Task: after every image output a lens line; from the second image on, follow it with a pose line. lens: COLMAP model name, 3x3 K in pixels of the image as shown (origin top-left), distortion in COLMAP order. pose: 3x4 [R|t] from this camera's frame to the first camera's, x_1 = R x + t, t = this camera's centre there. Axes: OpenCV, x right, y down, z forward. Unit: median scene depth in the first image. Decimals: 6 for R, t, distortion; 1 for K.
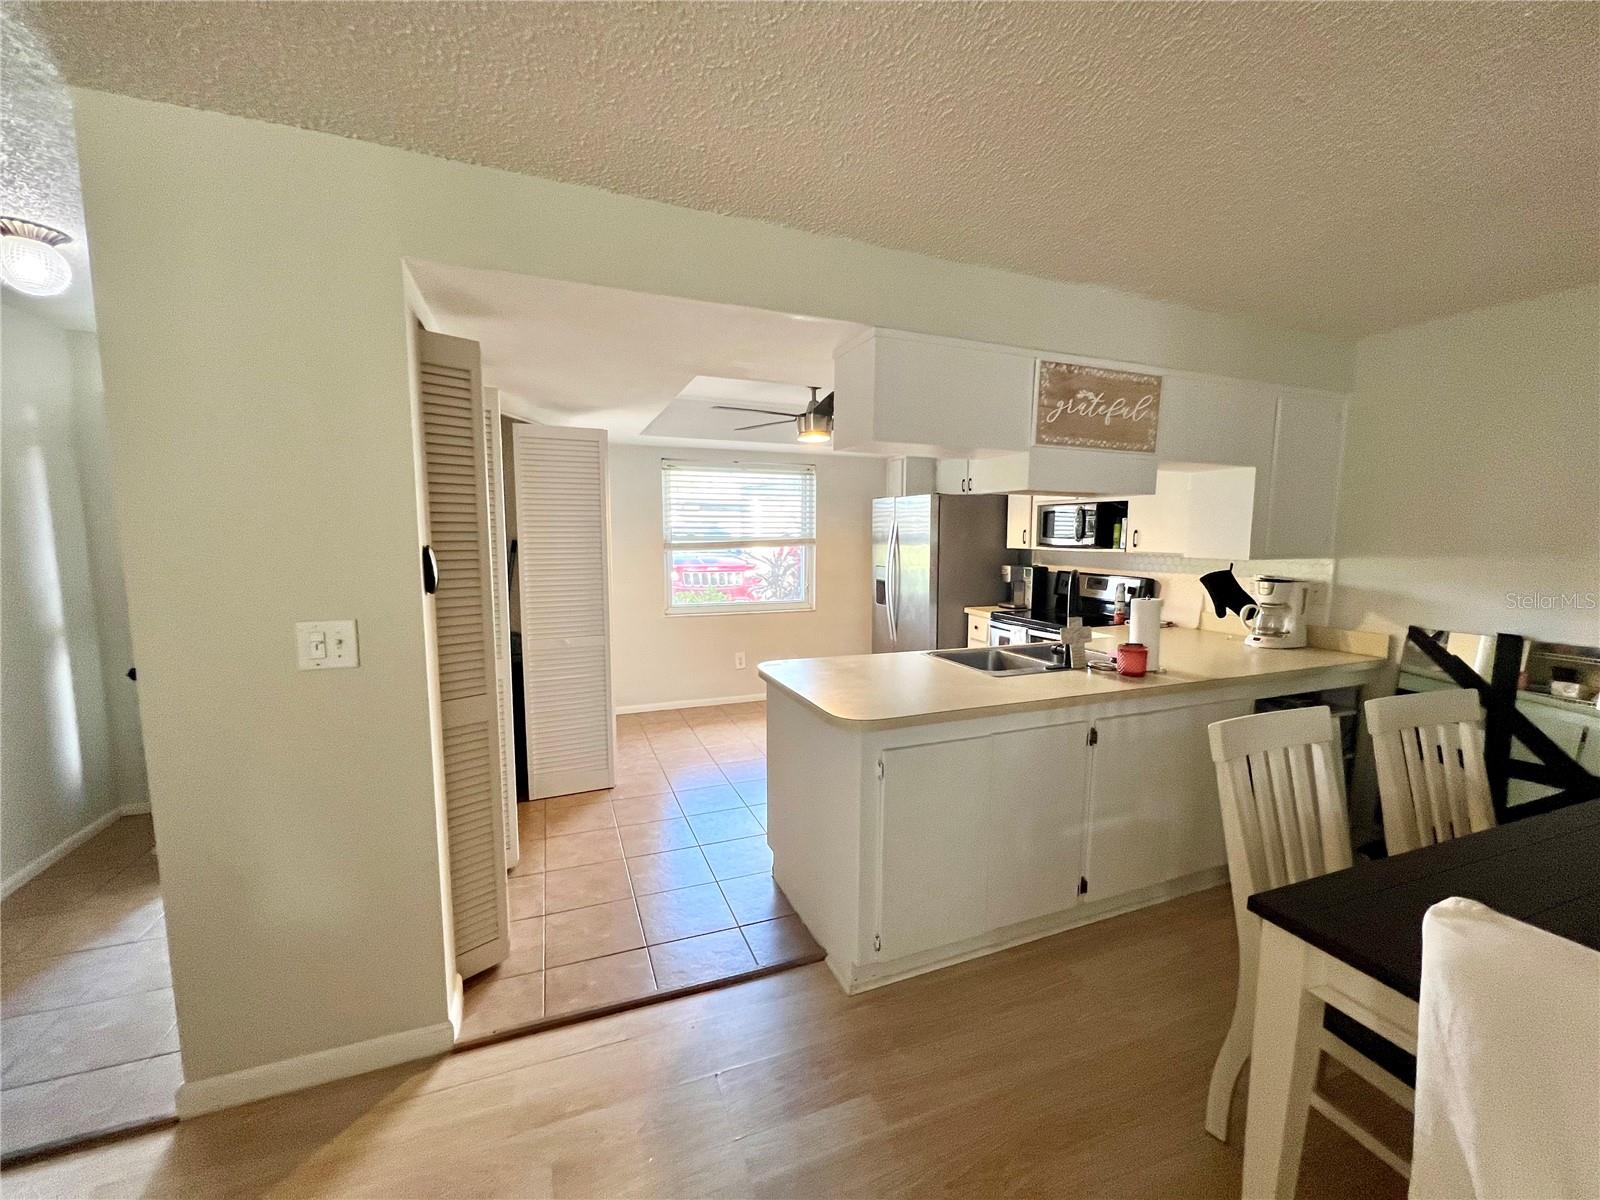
lens RADIAL K [[643.9, 0, 777.3], [0, 643.9, 602.9], [0, 0, 1]] dist [-0.008911, 0.003748]
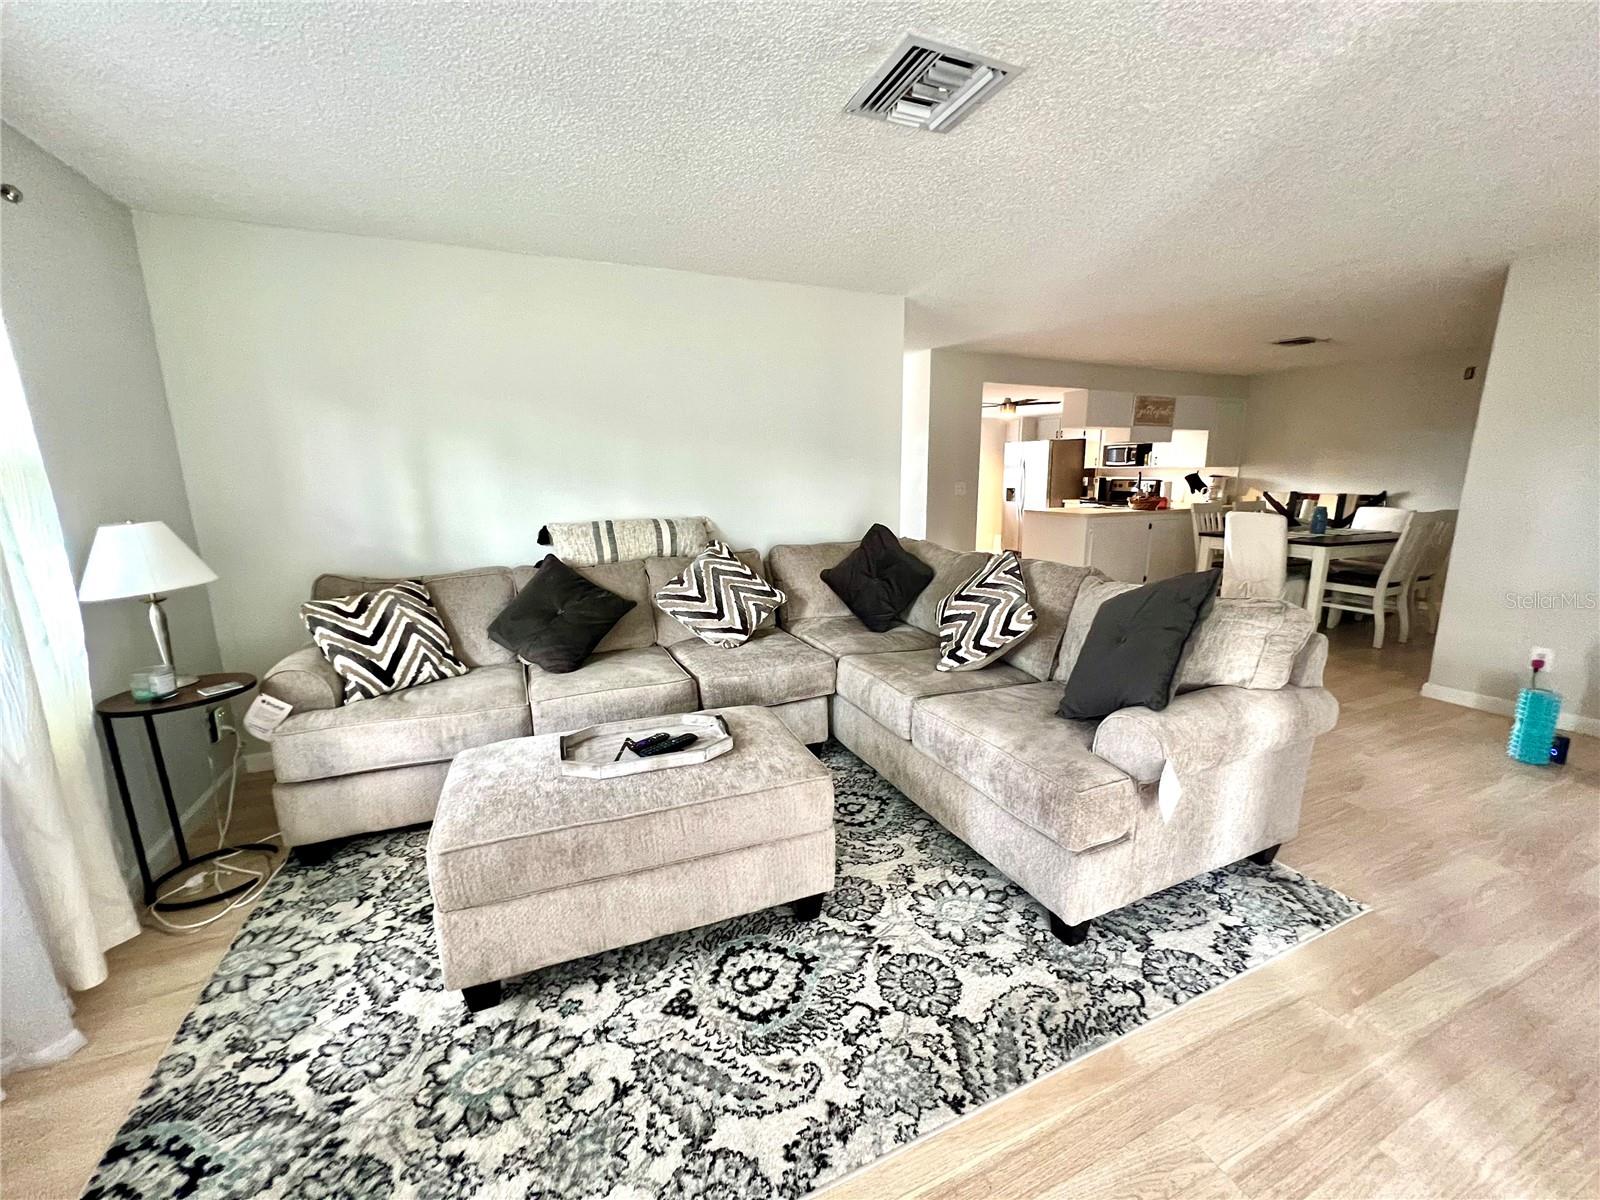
lens RADIAL K [[643.9, 0, 794.9], [0, 643.9, 603.7], [0, 0, 1]] dist [-0.008911, 0.003748]
pose [[0.998383, -0.027157, 0.049939, -0.940255], [0.022165, 0.994946, 0.097937, 0.169599], [-0.052346, -0.096671, 0.993939, -1.368568]]
